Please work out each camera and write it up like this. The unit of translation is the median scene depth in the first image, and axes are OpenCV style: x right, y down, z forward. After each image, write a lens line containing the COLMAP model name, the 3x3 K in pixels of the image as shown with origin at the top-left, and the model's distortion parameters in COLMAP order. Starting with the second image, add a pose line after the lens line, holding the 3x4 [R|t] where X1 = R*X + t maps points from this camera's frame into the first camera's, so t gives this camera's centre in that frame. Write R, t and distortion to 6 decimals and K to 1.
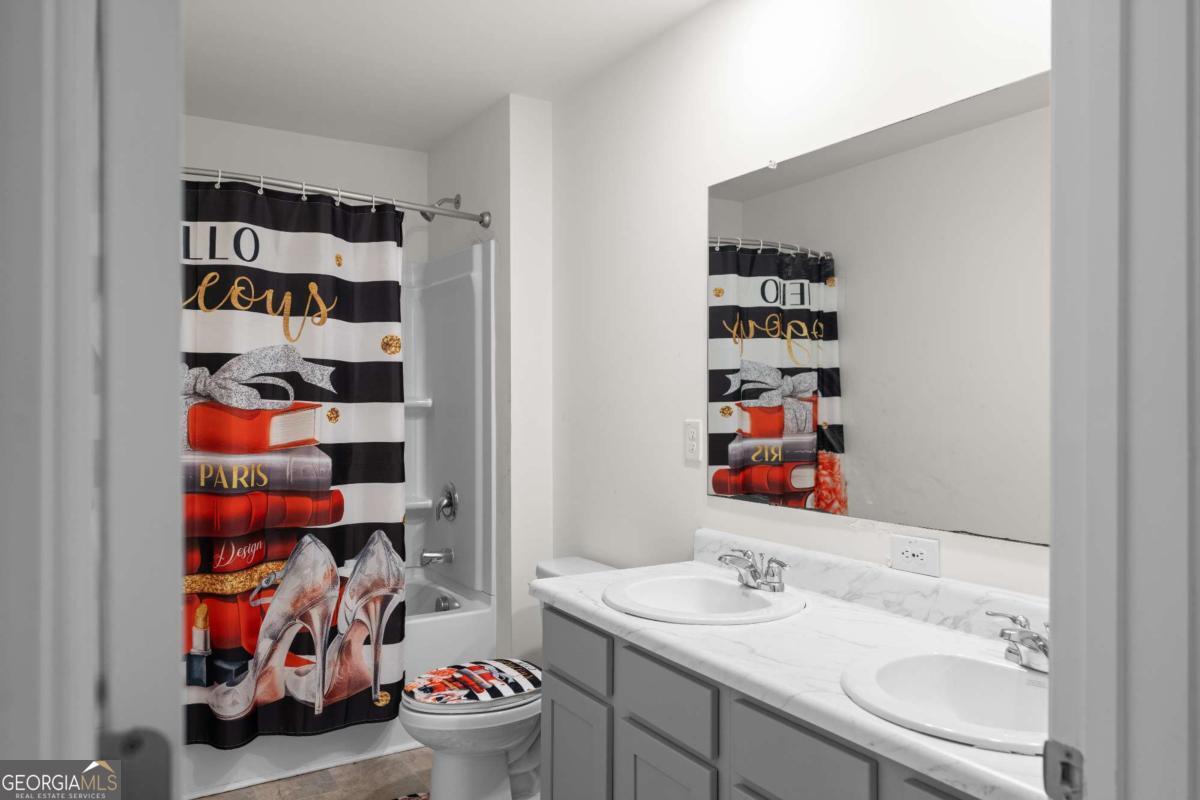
lens RADIAL K [[846.9, 0, 600.9], [0, 846.9, 403.1], [0, 0, 1]] dist [0.001193, 0.002665]
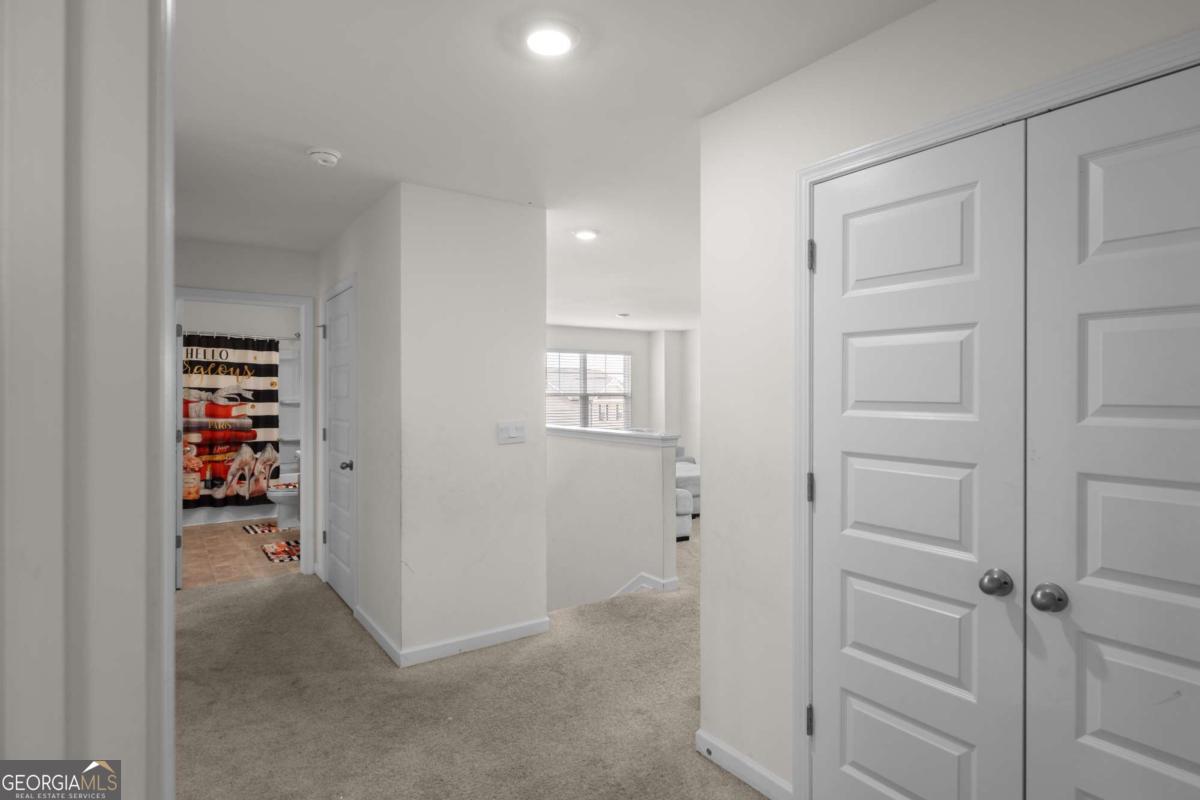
lens RADIAL K [[625.8, 0, 599.8], [0, 625.8, 393.5], [0, 0, 1]] dist [-0.001649, -0.000360]
pose [[0.997787, -0.000405, 0.066485, 0.846670], [0.000989, 0.999961, -0.008760, -0.013712], [-0.066479, 0.008807, 0.997749, -1.466467]]
